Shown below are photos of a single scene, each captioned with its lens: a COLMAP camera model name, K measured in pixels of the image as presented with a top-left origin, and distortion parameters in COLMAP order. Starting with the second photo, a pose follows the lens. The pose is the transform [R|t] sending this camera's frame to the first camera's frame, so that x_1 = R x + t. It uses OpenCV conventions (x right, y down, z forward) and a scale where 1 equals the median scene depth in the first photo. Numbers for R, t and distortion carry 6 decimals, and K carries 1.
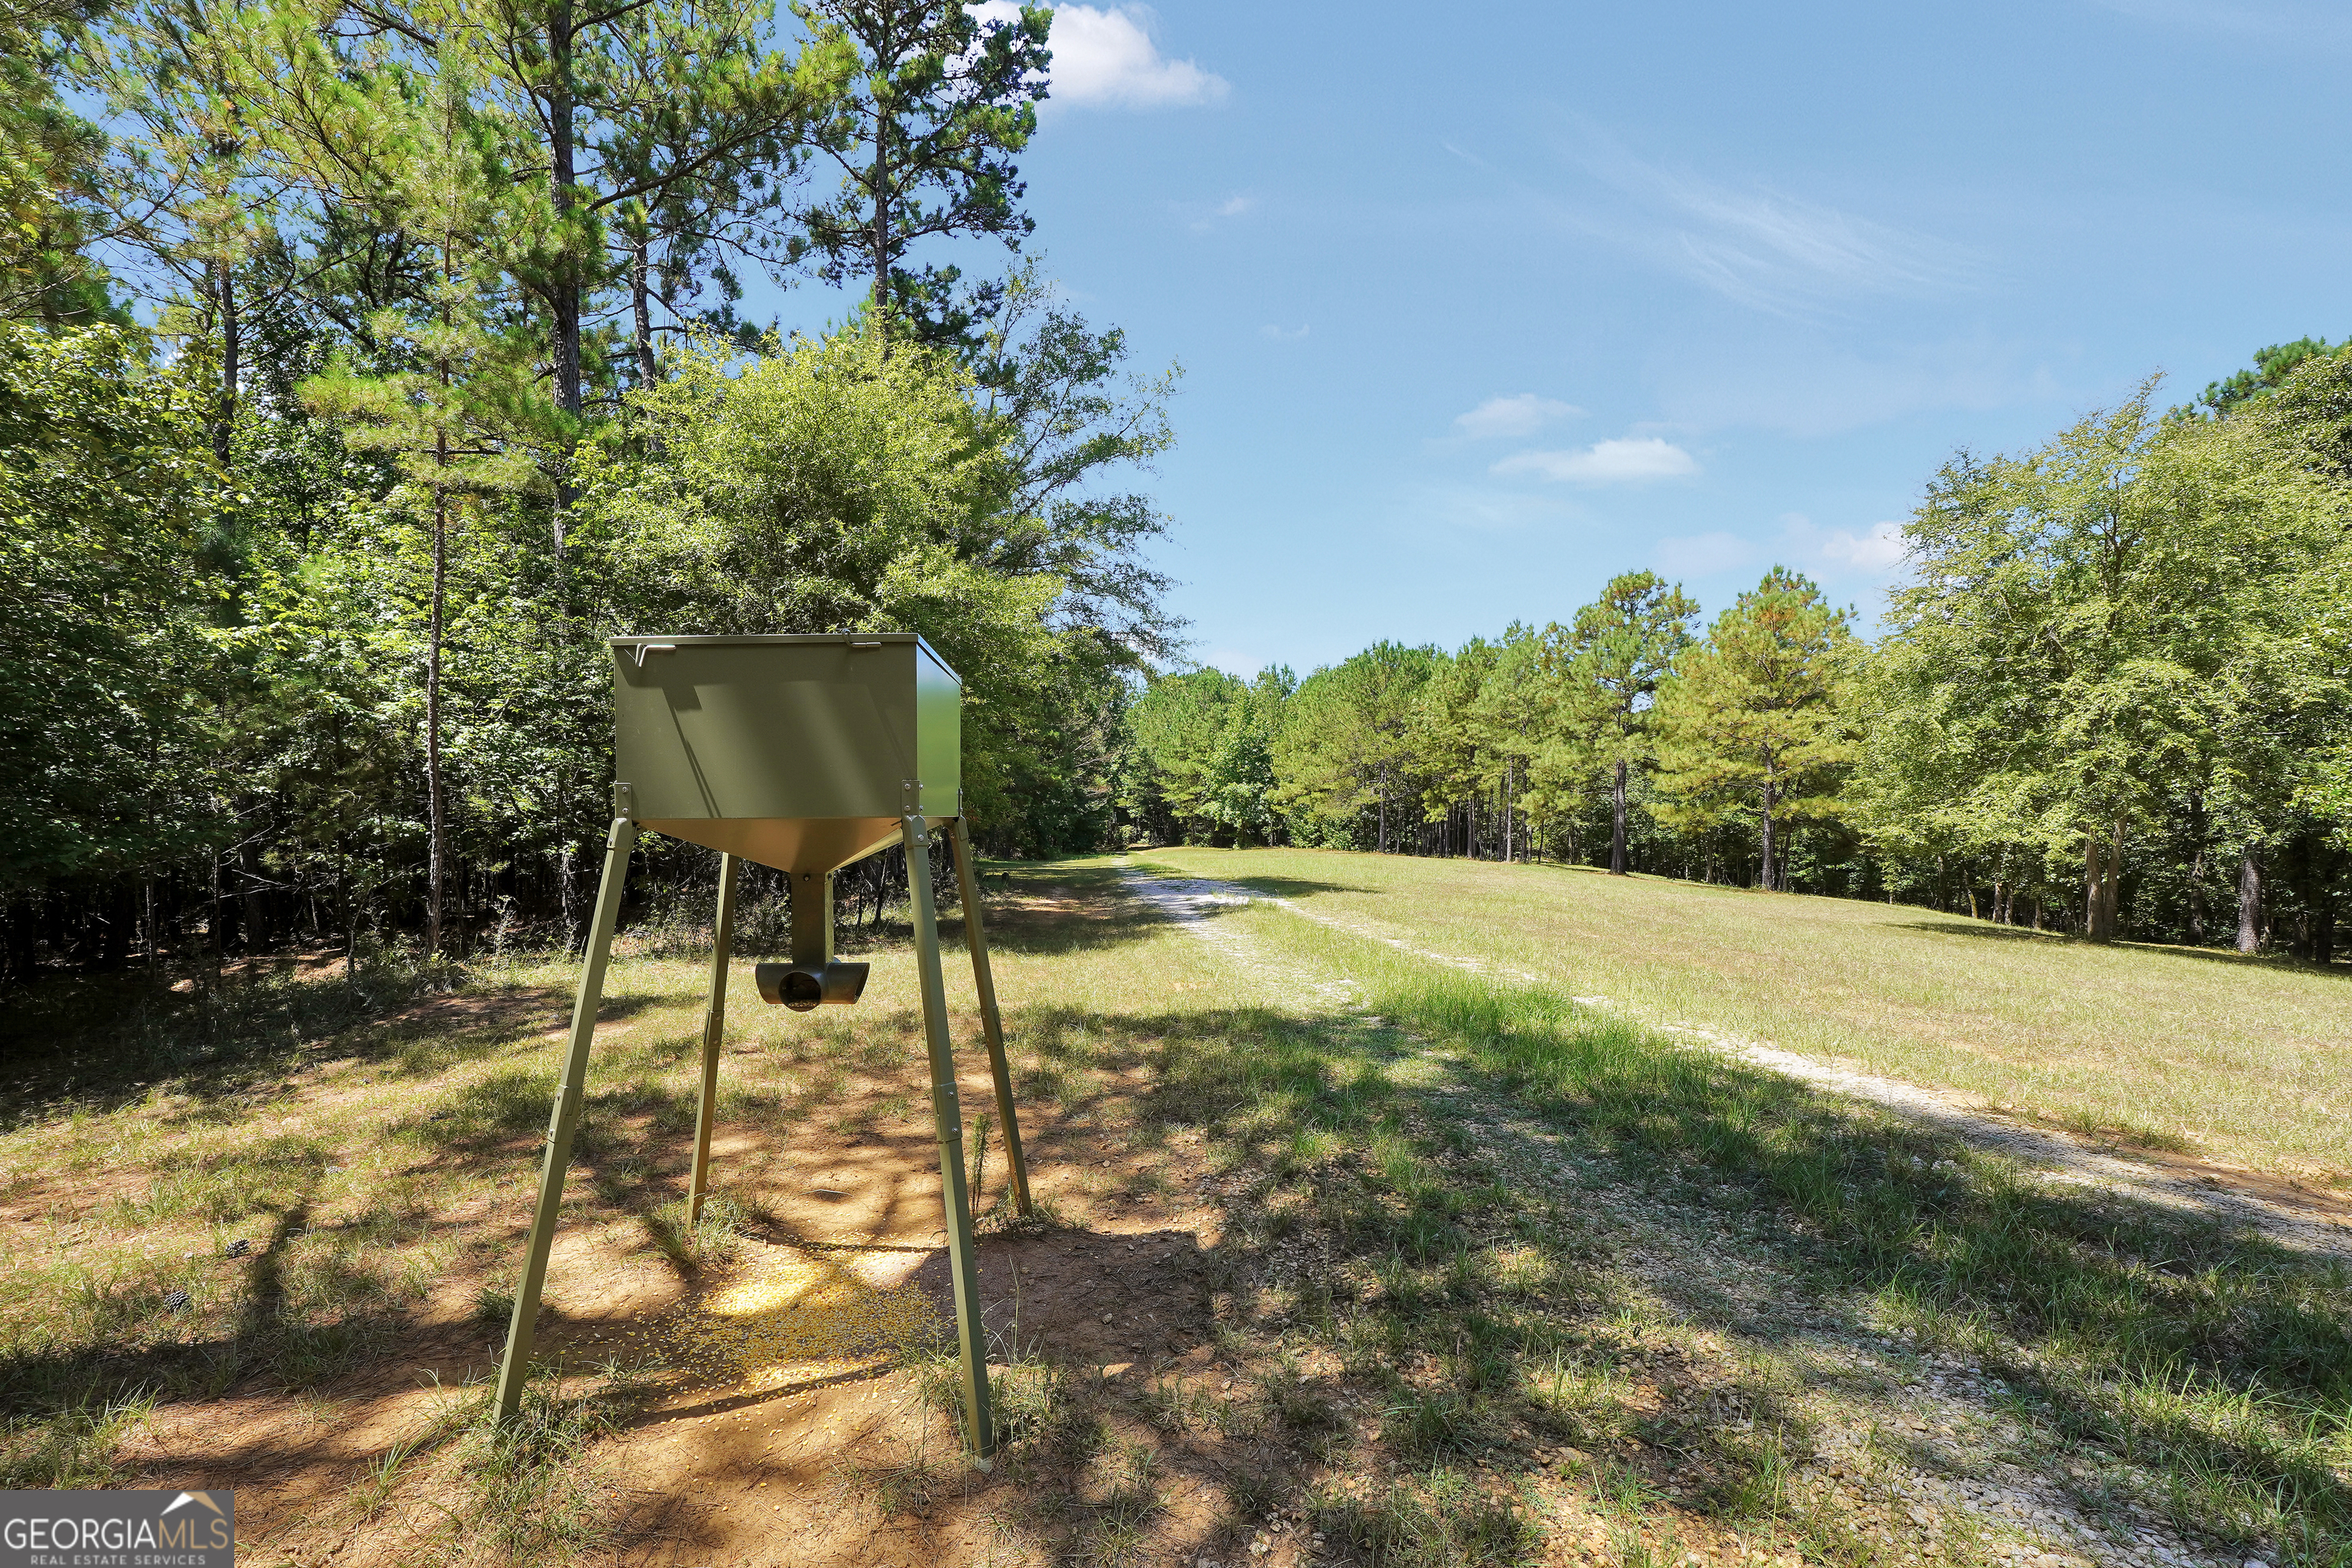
lens RADIAL K [[895.2, 0, 1173.1], [0, 895.2, 860.5], [0, 0, 1]] dist [-0.015104, 0.004732]
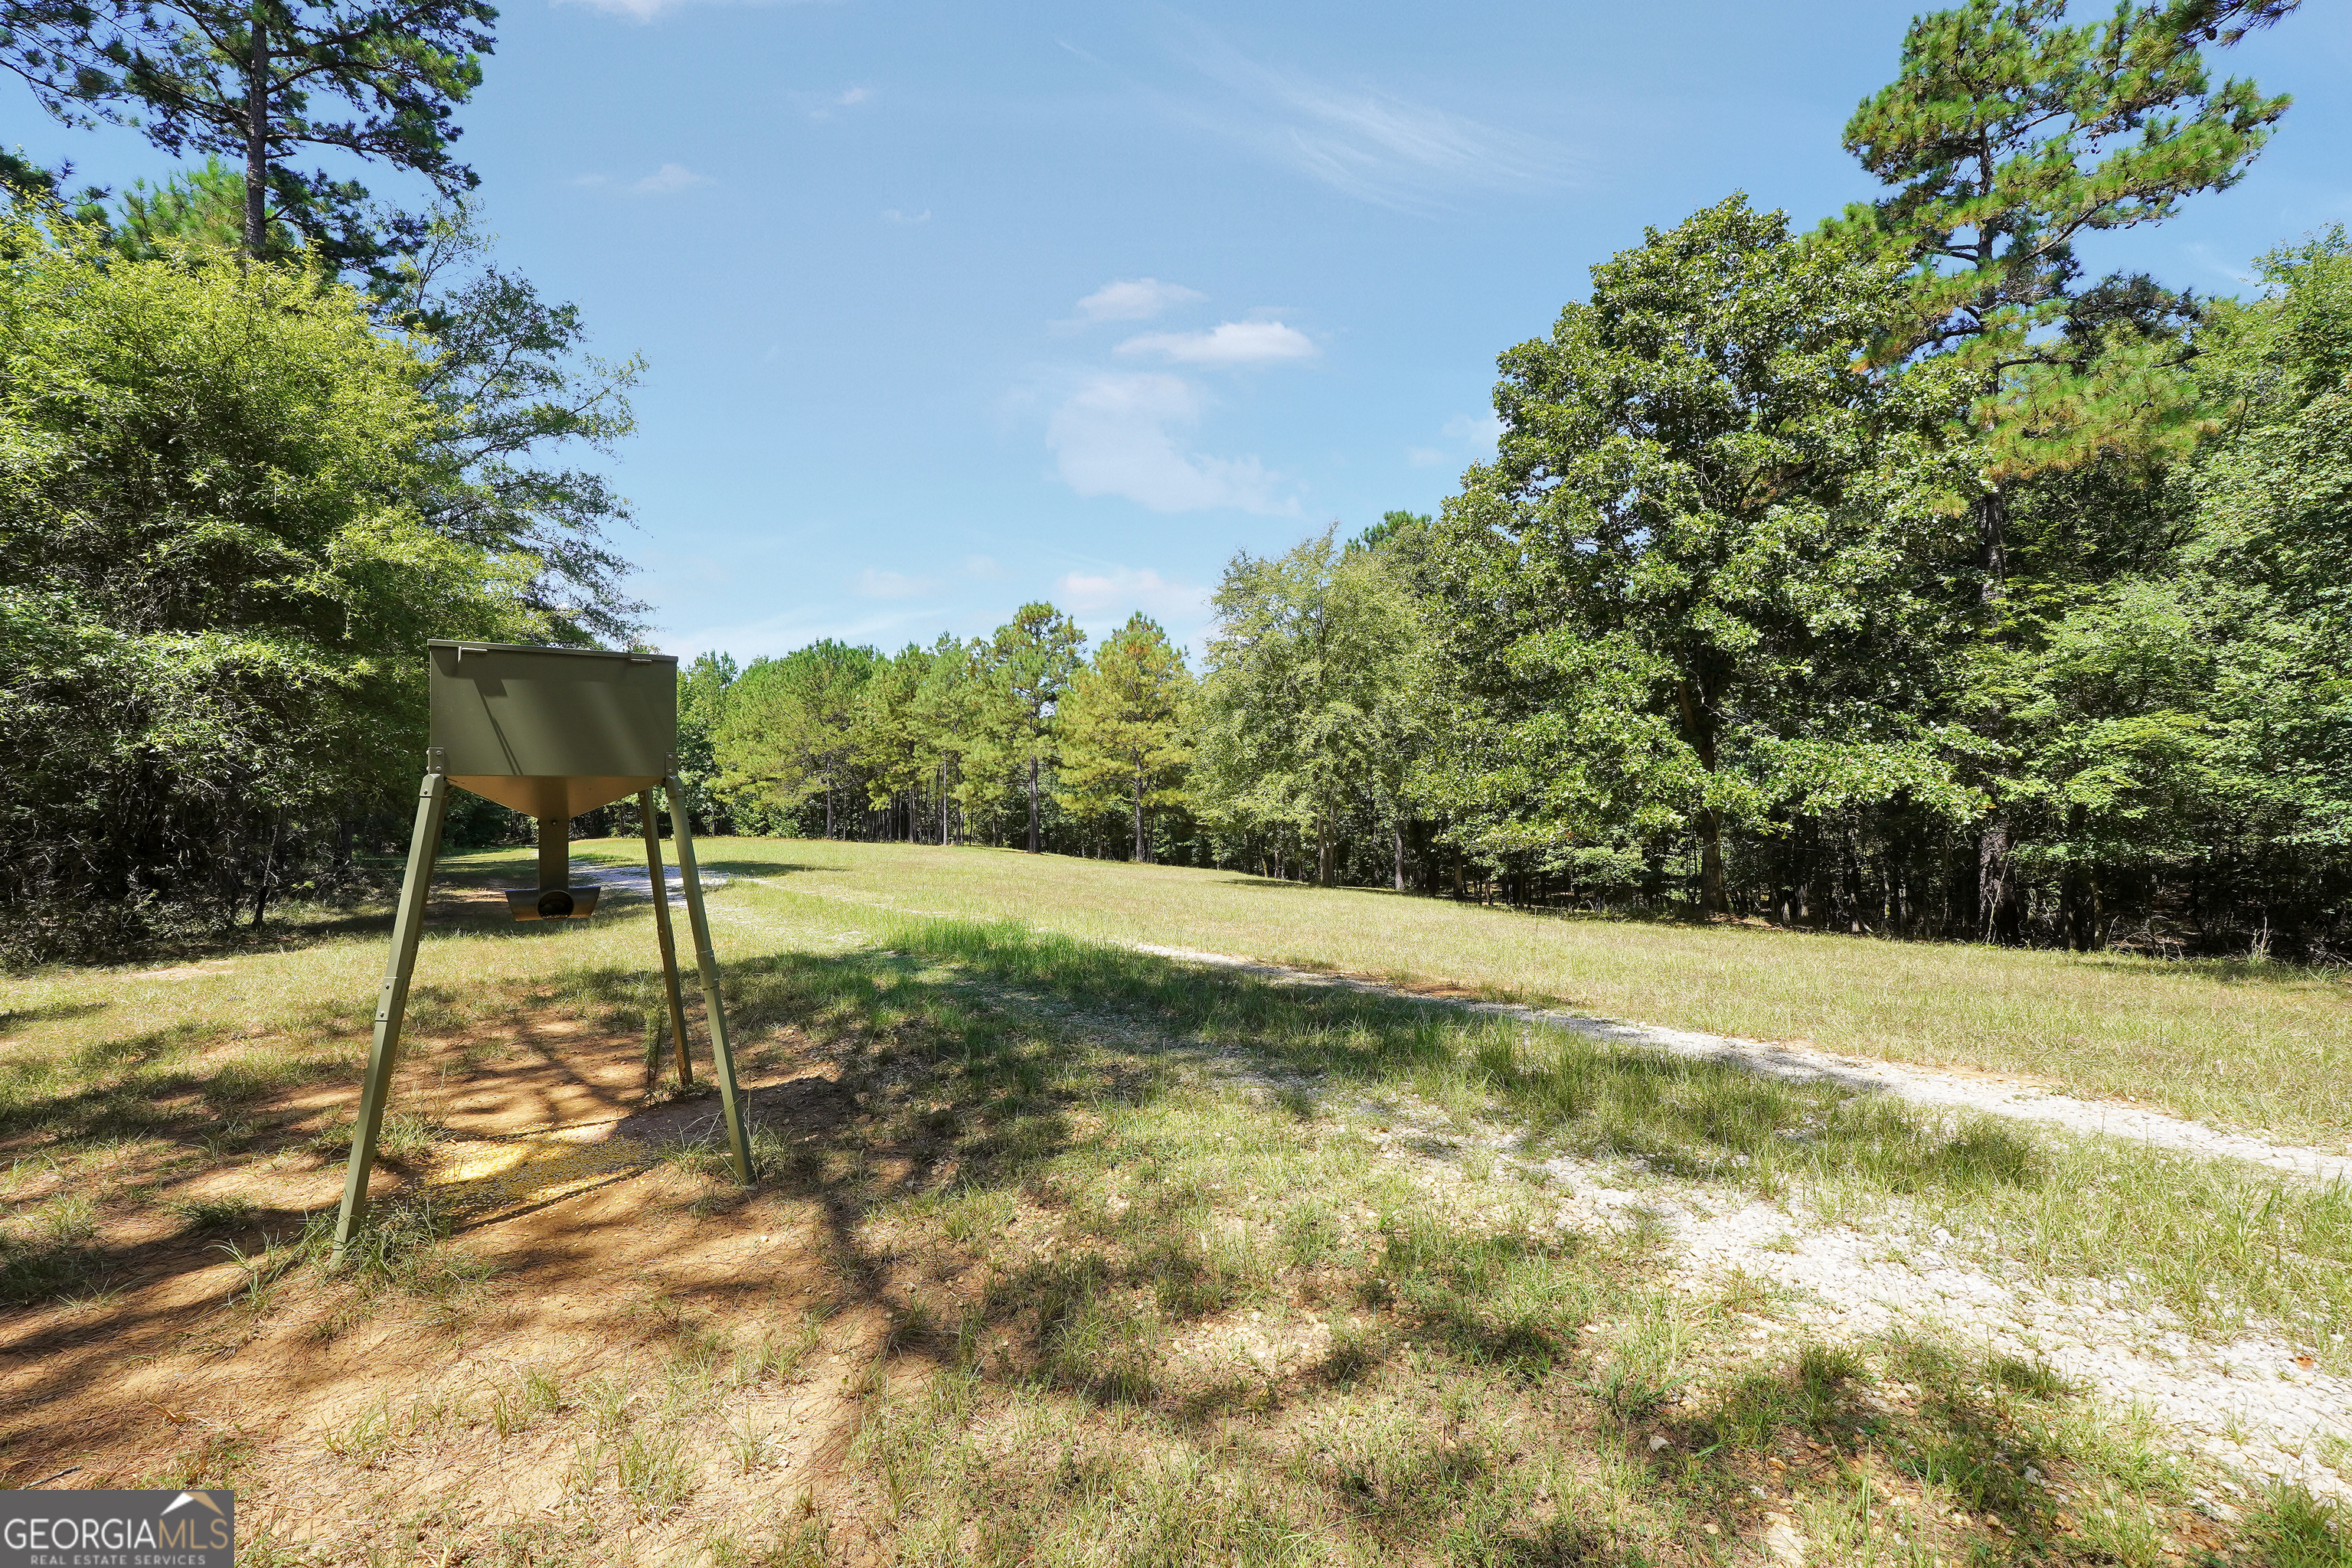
lens RADIAL K [[929.4, 0, 1211.2], [0, 929.4, 804.0], [0, 0, 1]] dist [-0.000891, 0.000305]
pose [[0.784040, -0.003969, 0.620698, -0.093902], [0.040697, 0.998157, -0.045023, 0.017416], [-0.619375, 0.060560, 0.782756, -0.132214]]
